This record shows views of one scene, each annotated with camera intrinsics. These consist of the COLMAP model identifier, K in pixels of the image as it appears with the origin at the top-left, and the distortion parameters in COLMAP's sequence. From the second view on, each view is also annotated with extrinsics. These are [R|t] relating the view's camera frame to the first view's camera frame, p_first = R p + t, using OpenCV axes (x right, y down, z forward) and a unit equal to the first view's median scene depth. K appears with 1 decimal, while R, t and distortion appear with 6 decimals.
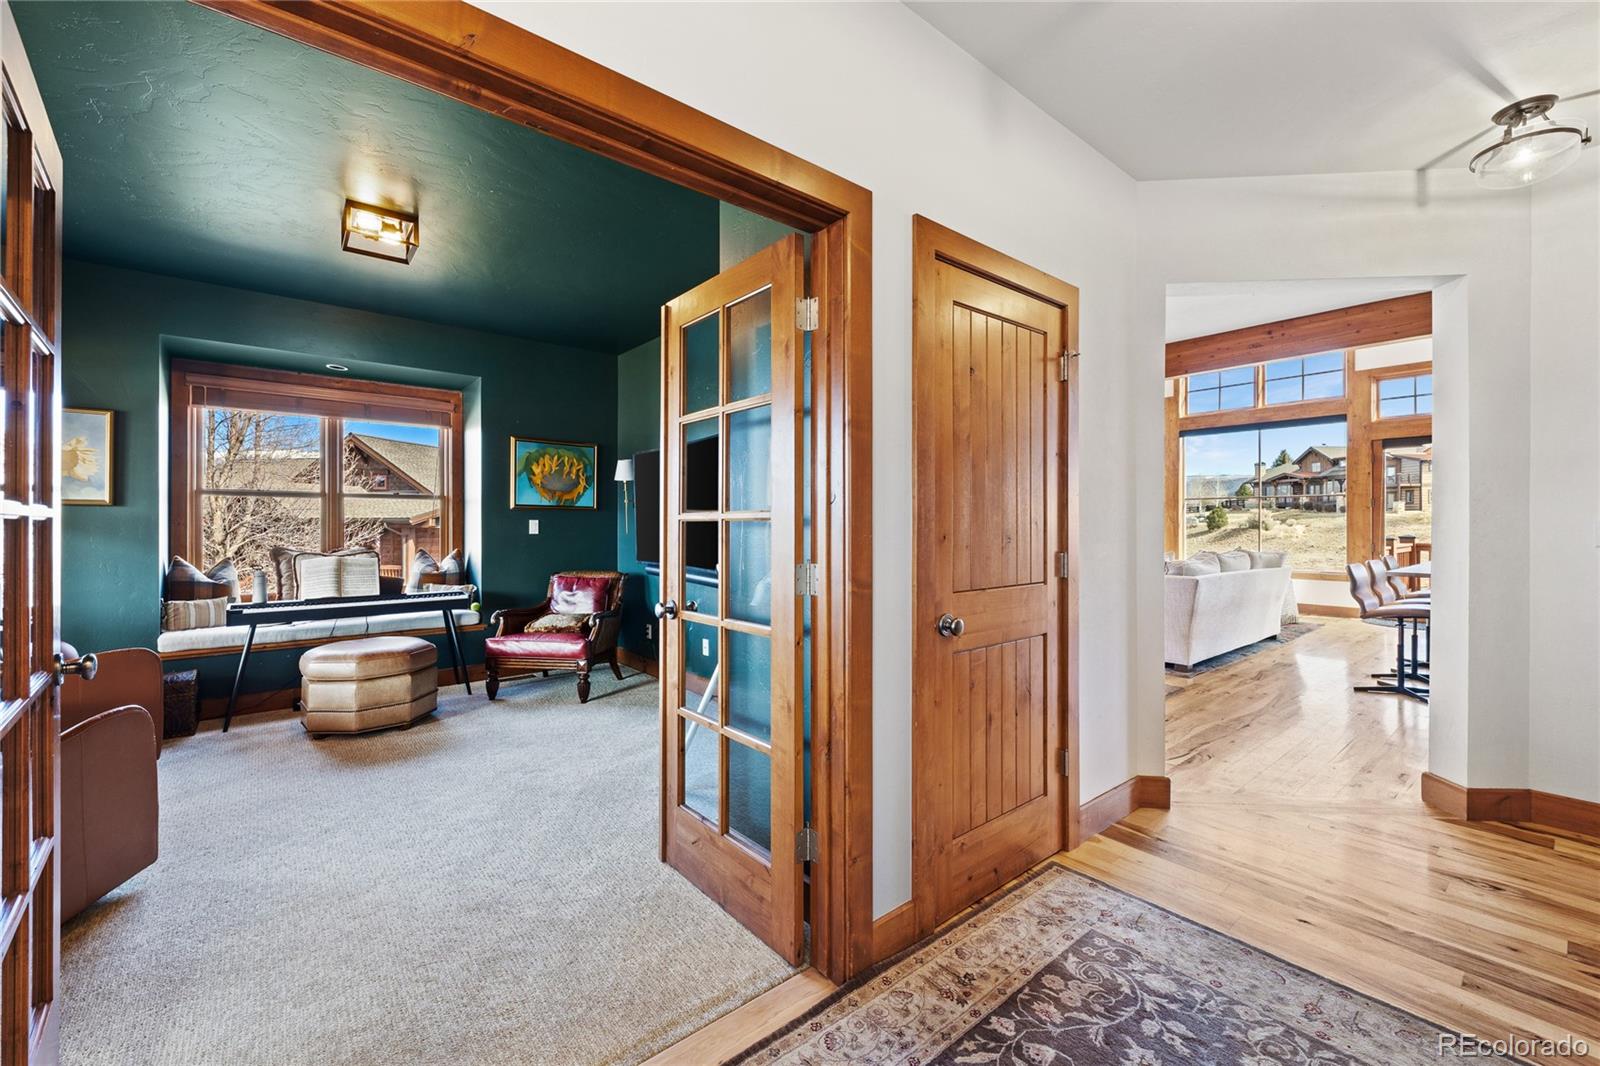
lens RADIAL K [[646.8, 0, 800.0], [0, 646.8, 533.0], [0, 0, 1]] dist [0.001050, 0.000189]
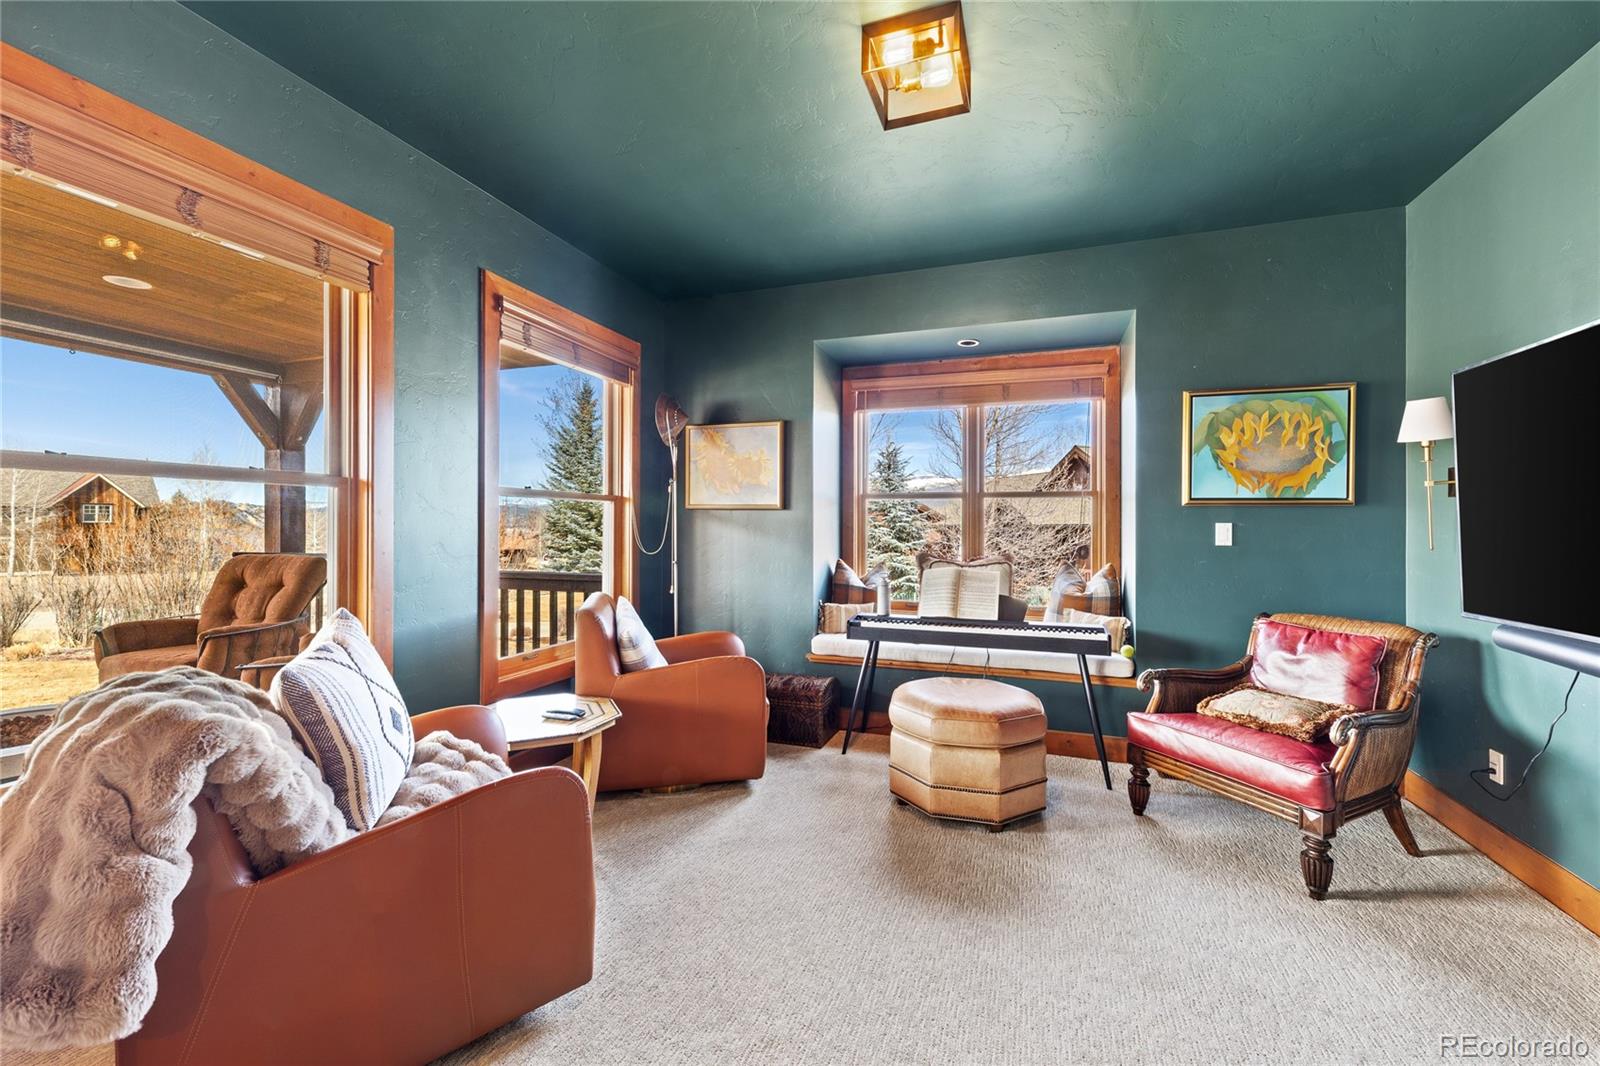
lens RADIAL K [[646.1, 0, 804.3], [0, 646.1, 521.4], [0, 0, 1]] dist [0.003090, -0.000135]
pose [[0.526321, -0.007515, -0.850253, -0.117502], [-0.018536, 0.999622, -0.020309, -0.001881], [0.850084, 0.026449, 0.525983, 0.397708]]
